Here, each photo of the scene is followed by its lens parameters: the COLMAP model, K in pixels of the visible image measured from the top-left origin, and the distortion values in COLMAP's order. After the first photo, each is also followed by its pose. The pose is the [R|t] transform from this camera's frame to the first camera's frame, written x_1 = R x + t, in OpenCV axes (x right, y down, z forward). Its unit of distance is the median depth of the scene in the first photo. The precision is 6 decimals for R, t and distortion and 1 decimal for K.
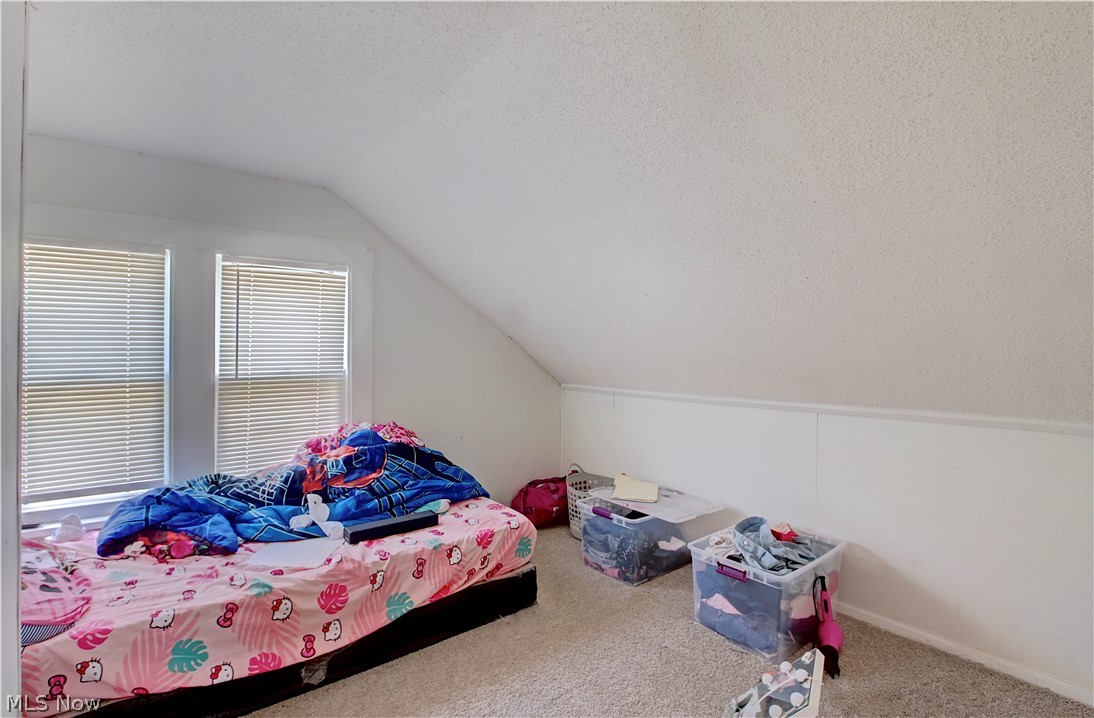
lens RADIAL K [[516.2, 0, 545.0], [0, 516.2, 350.9], [0, 0, 1]] dist [-0.017343, 0.001317]
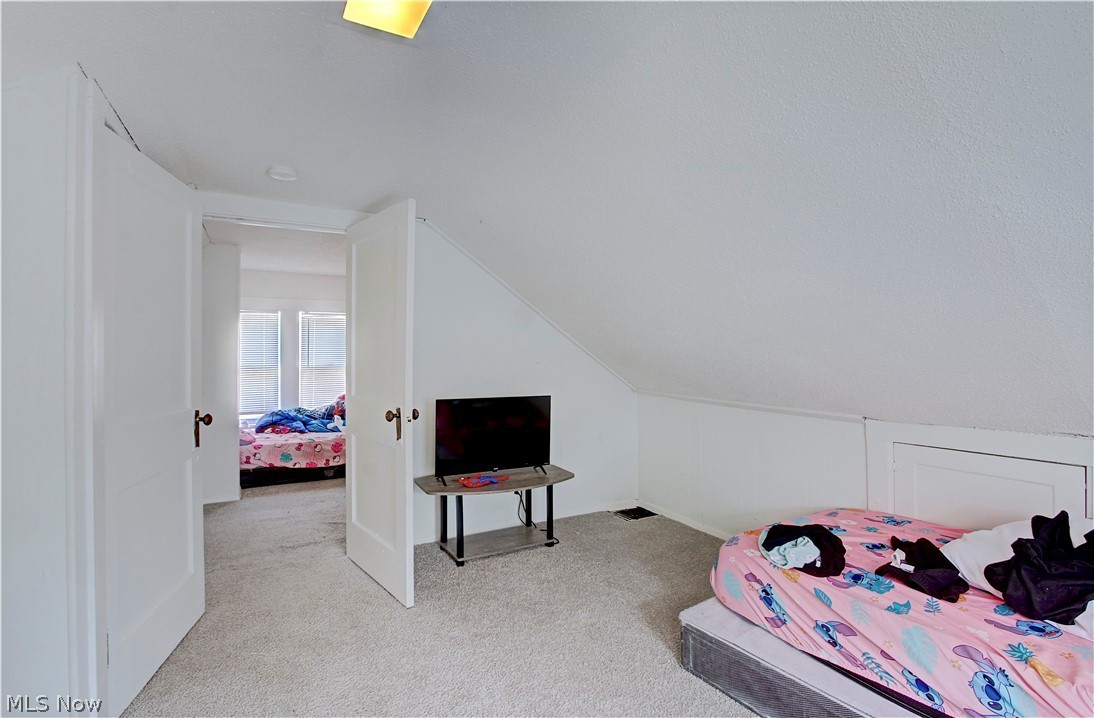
lens RADIAL K [[516.2, 0, 545.0], [0, 516.2, 350.9], [0, 0, 1]] dist [-0.017343, 0.001317]
pose [[0.986979, -0.011528, -0.160437, 1.011901], [0.009939, 0.999893, -0.010709, 0.024328], [0.160544, 0.008975, 0.986988, -1.362124]]
